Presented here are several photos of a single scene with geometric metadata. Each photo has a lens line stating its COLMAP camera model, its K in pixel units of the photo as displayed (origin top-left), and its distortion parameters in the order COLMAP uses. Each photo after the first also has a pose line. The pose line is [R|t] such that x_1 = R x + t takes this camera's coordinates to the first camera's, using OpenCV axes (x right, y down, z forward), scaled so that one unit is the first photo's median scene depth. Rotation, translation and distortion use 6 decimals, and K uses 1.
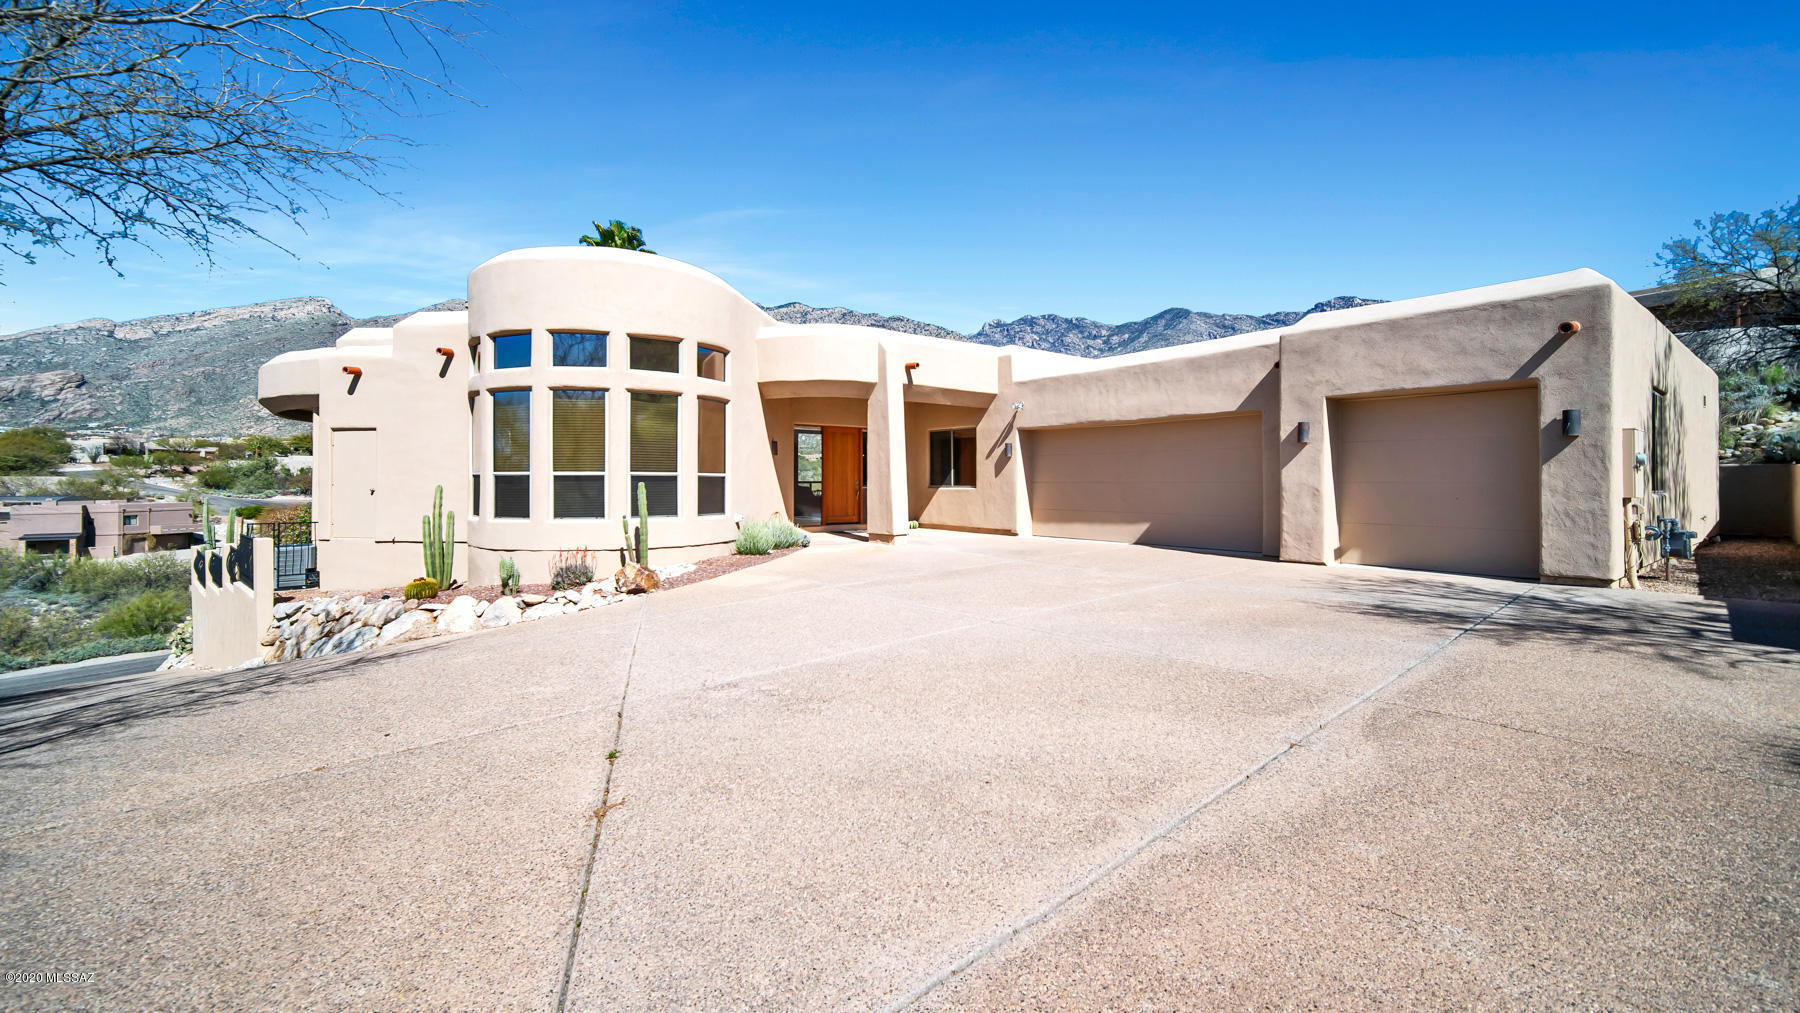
lens RADIAL K [[720.9, 0, 919.6], [0, 720.9, 477.0], [0, 0, 1]] dist [0.002411, -0.001427]
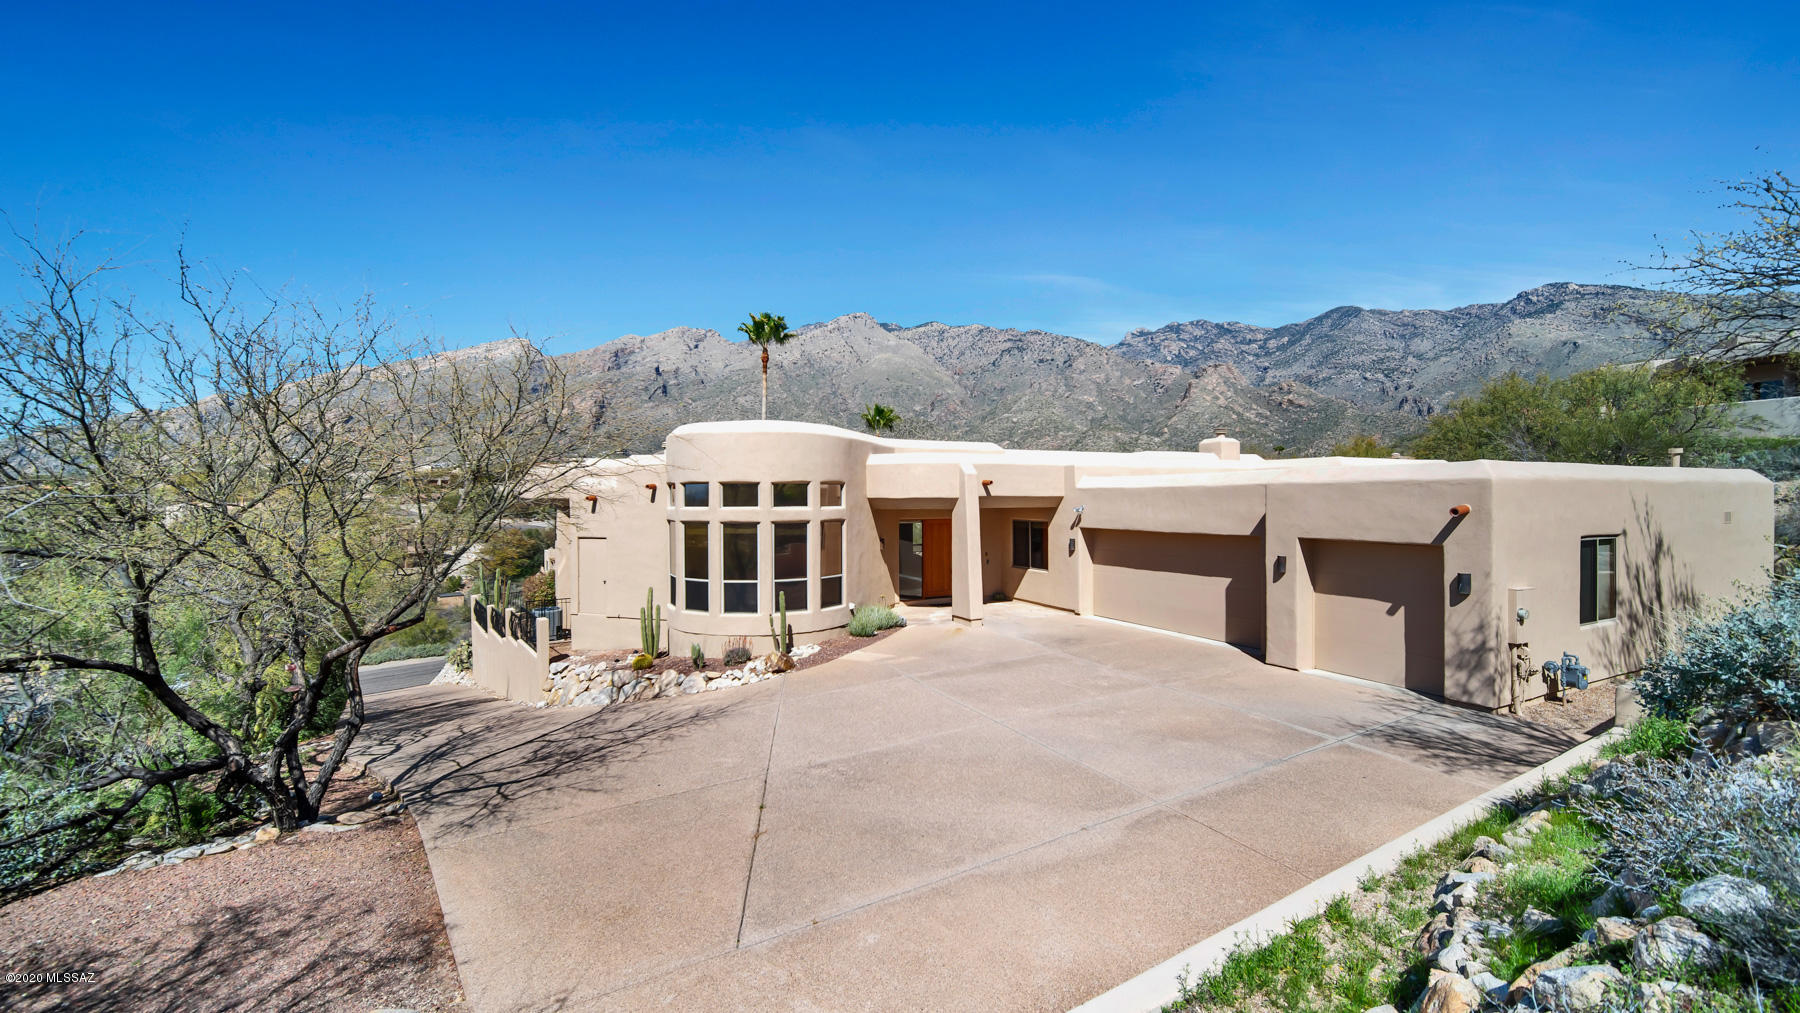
lens RADIAL K [[720.9, 0, 921.4], [0, 720.9, 503.1], [0, 0, 1]] dist [0.002411, -0.001427]
pose [[0.982318, -0.001447, -0.187216, 0.135955], [0.004187, 0.999890, 0.014243, -0.167338], [0.187175, -0.014775, 0.982216, -0.307804]]
